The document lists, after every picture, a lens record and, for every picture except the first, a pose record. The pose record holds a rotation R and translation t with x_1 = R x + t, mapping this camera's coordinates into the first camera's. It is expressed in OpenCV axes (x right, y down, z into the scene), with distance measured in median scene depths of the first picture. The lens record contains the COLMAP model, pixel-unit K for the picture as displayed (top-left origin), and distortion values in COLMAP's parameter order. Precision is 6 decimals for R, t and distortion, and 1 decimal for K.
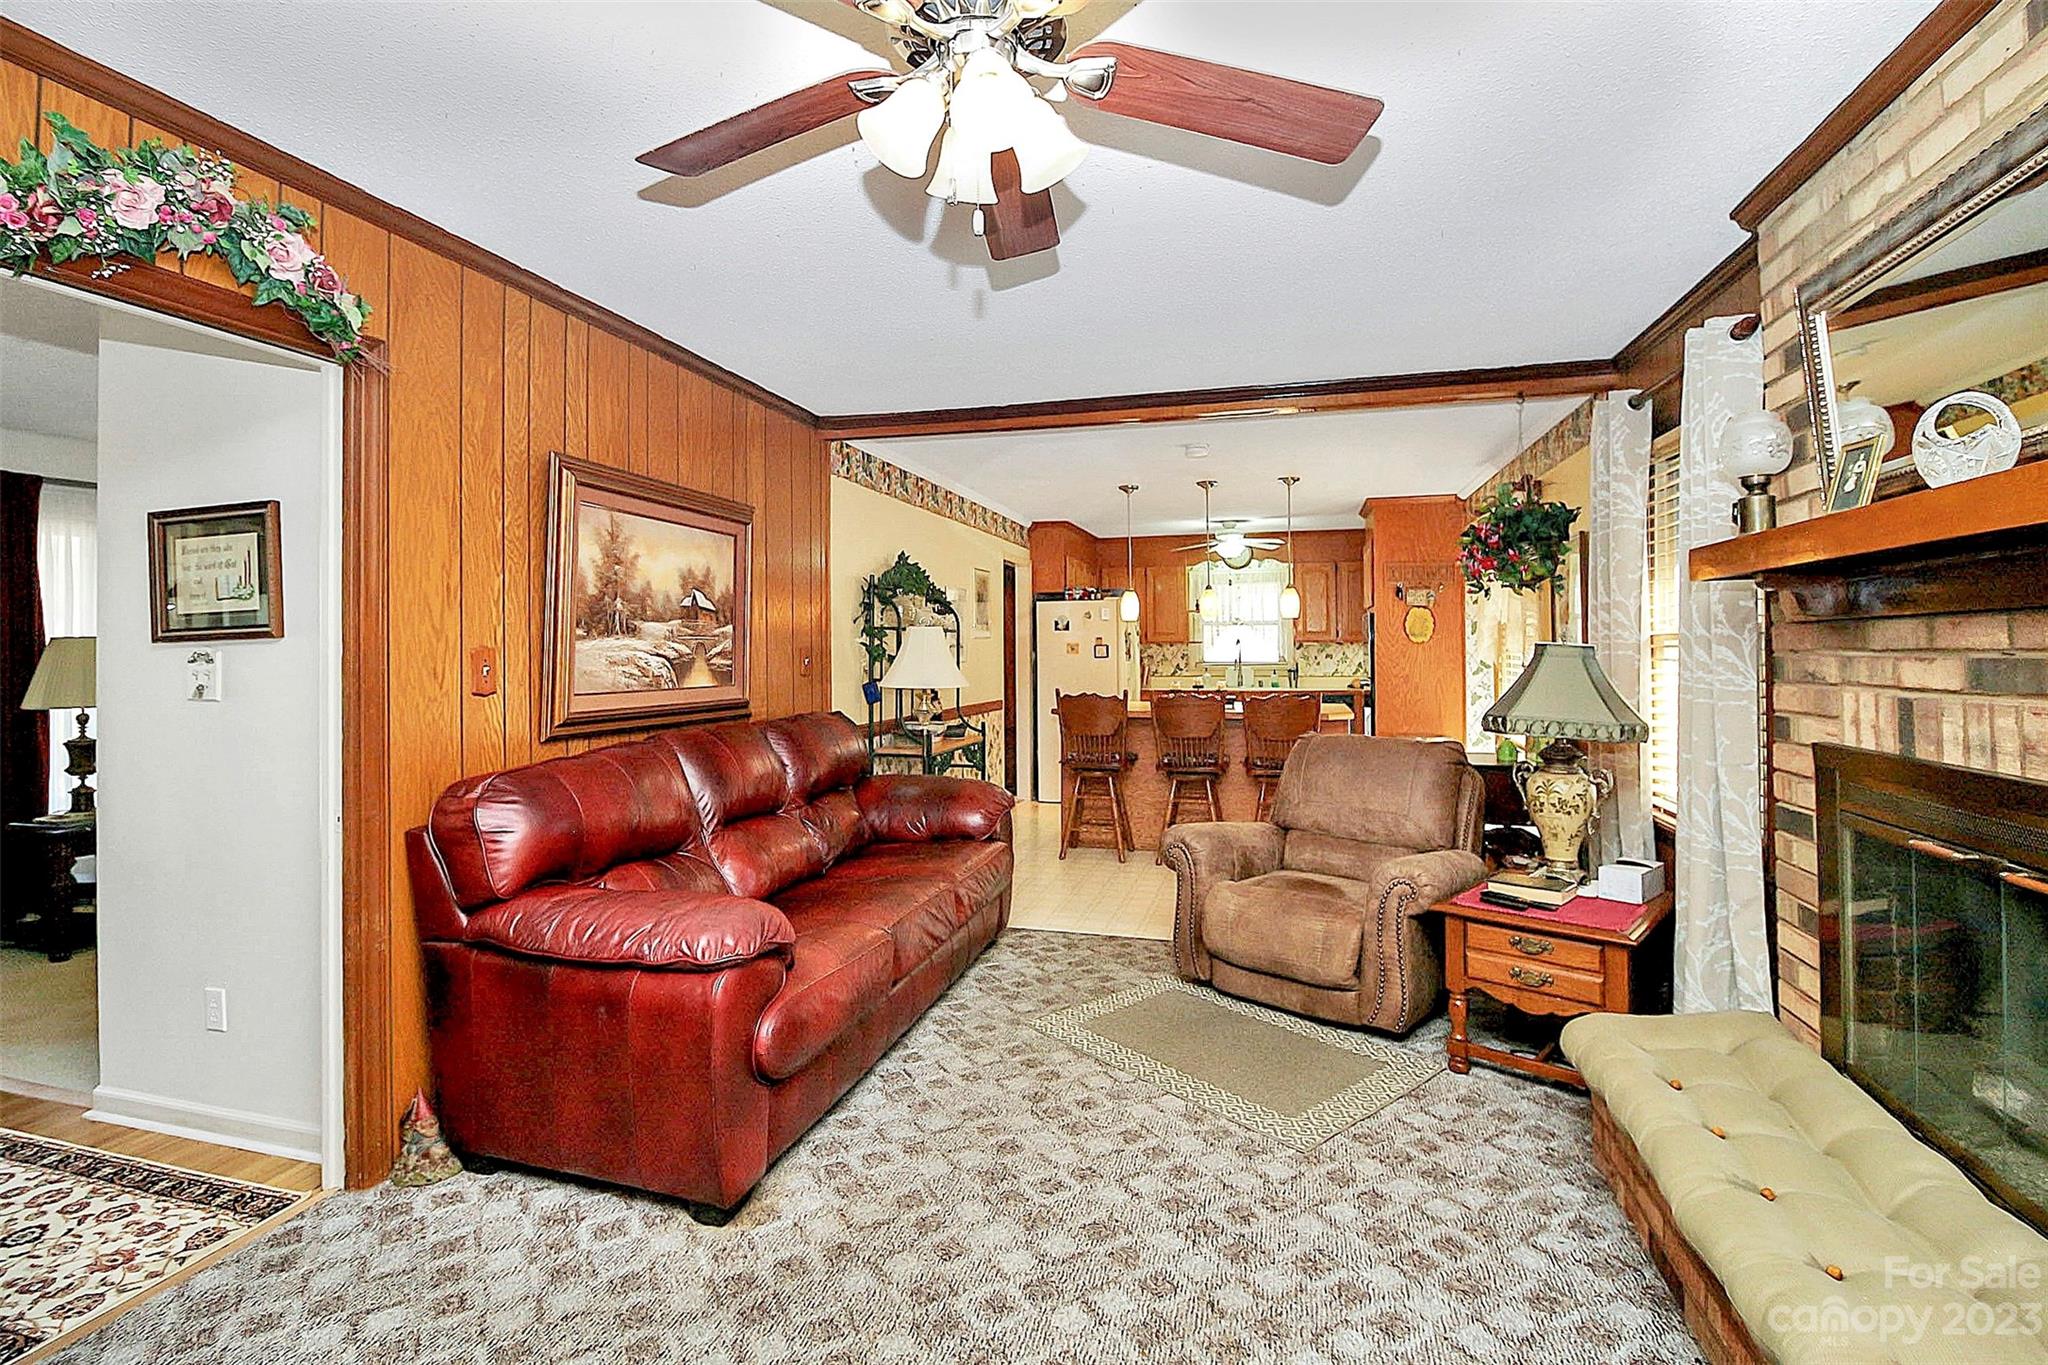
lens RADIAL K [[938.9, 0, 1023.8], [0, 938.9, 650.8], [0, 0, 1]] dist [0.000986, -0.012095]
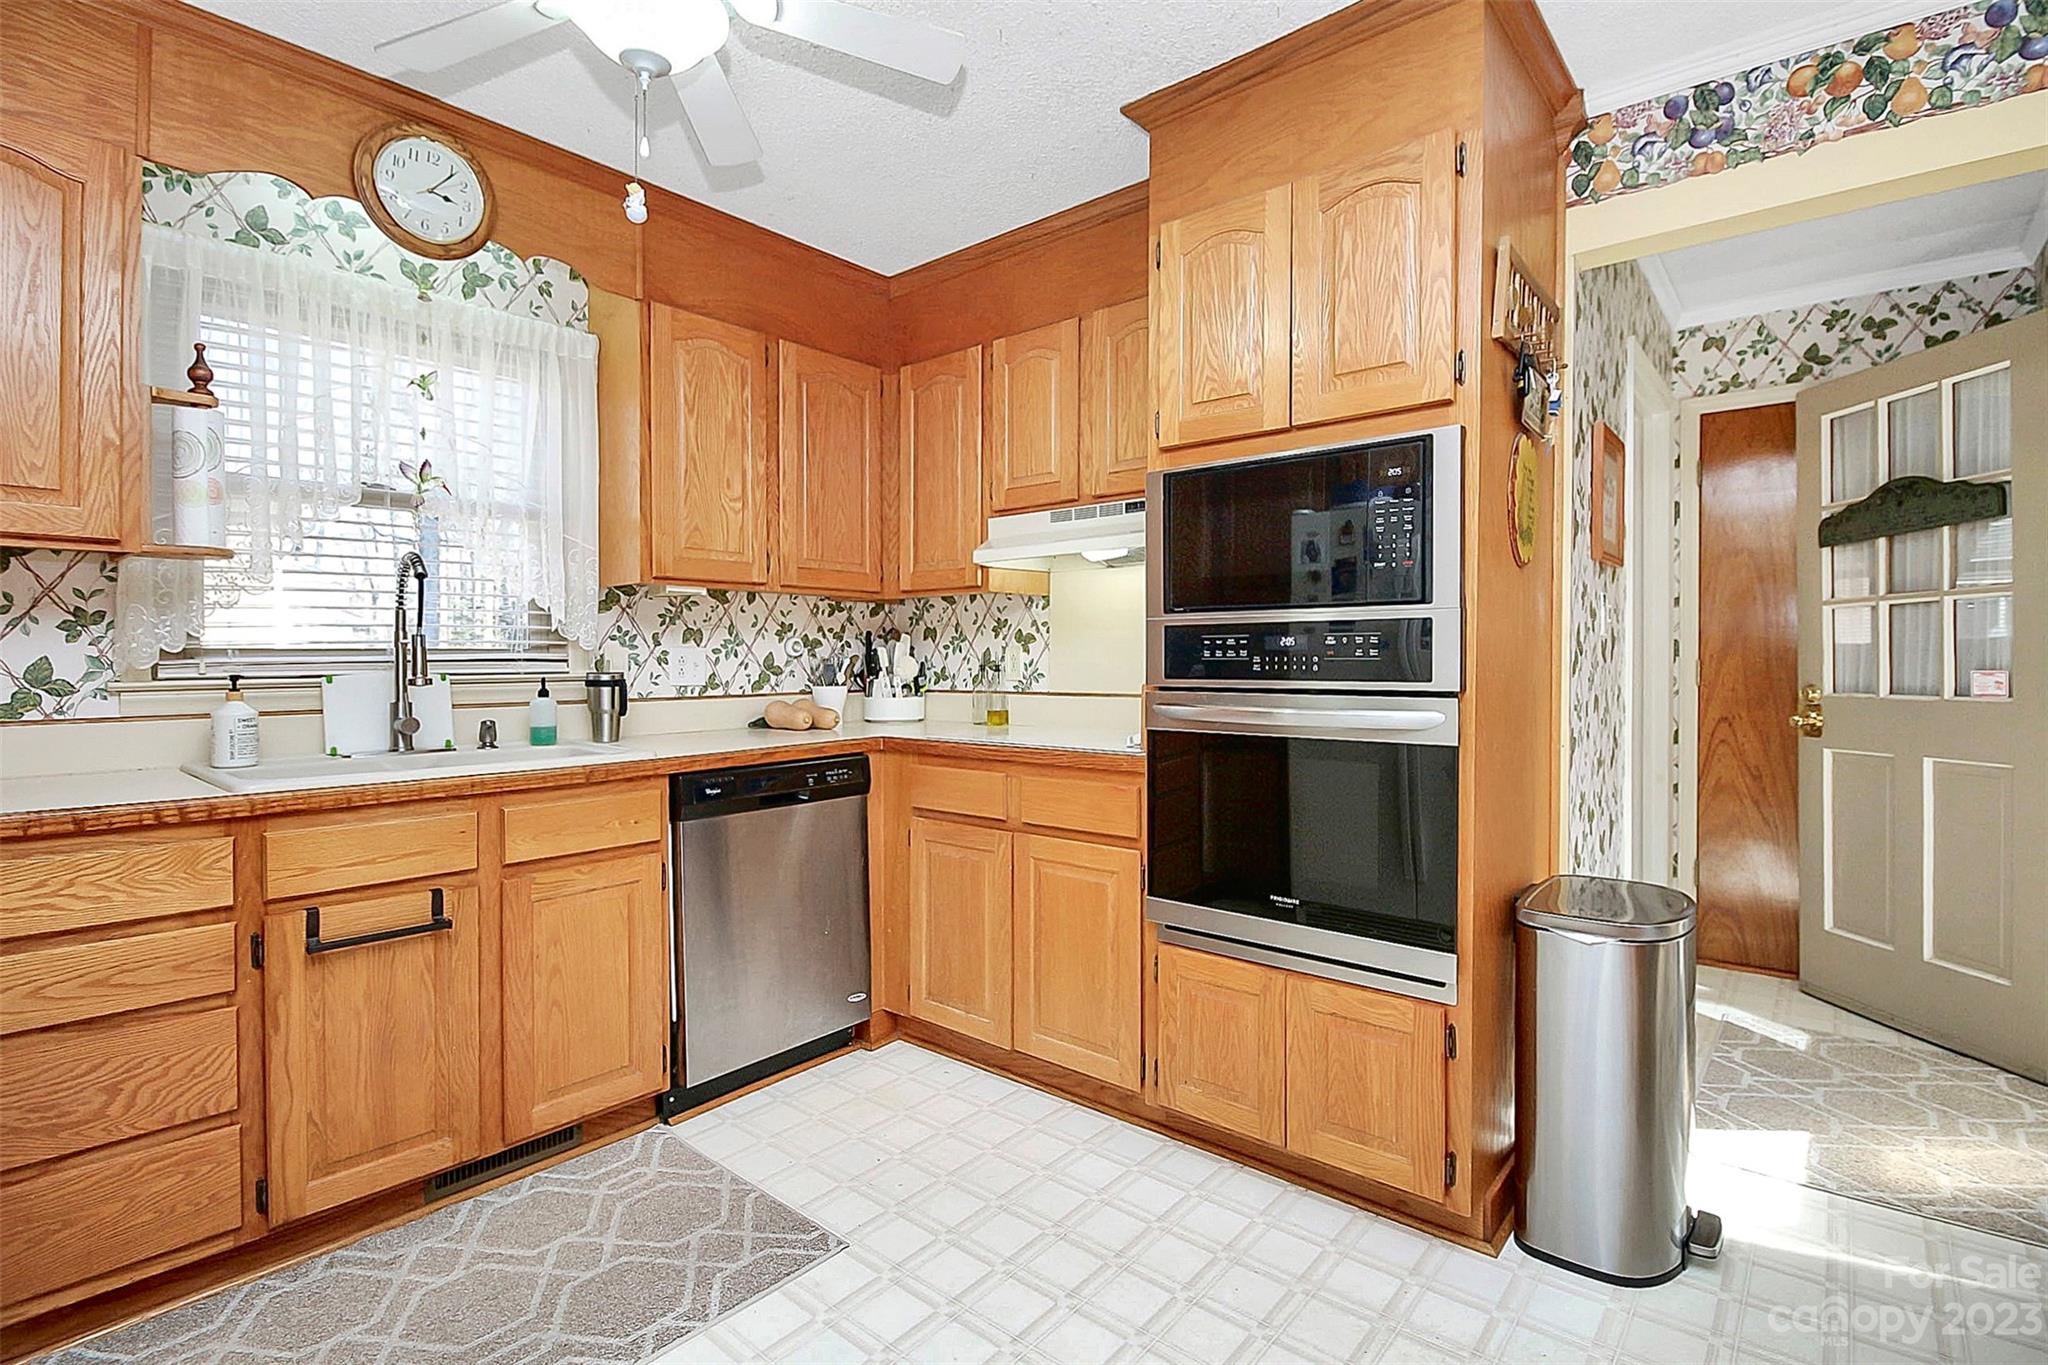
lens RADIAL K [[964.2, 0, 1030.3], [0, 964.2, 677.3], [0, 0, 1]] dist [0.002501, -0.011494]
pose [[0.424625, -0.012457, 0.905284, 0.229463], [0.001909, 0.999915, 0.012863, 0.050518], [-0.905367, -0.003734, 0.424613, 2.378269]]
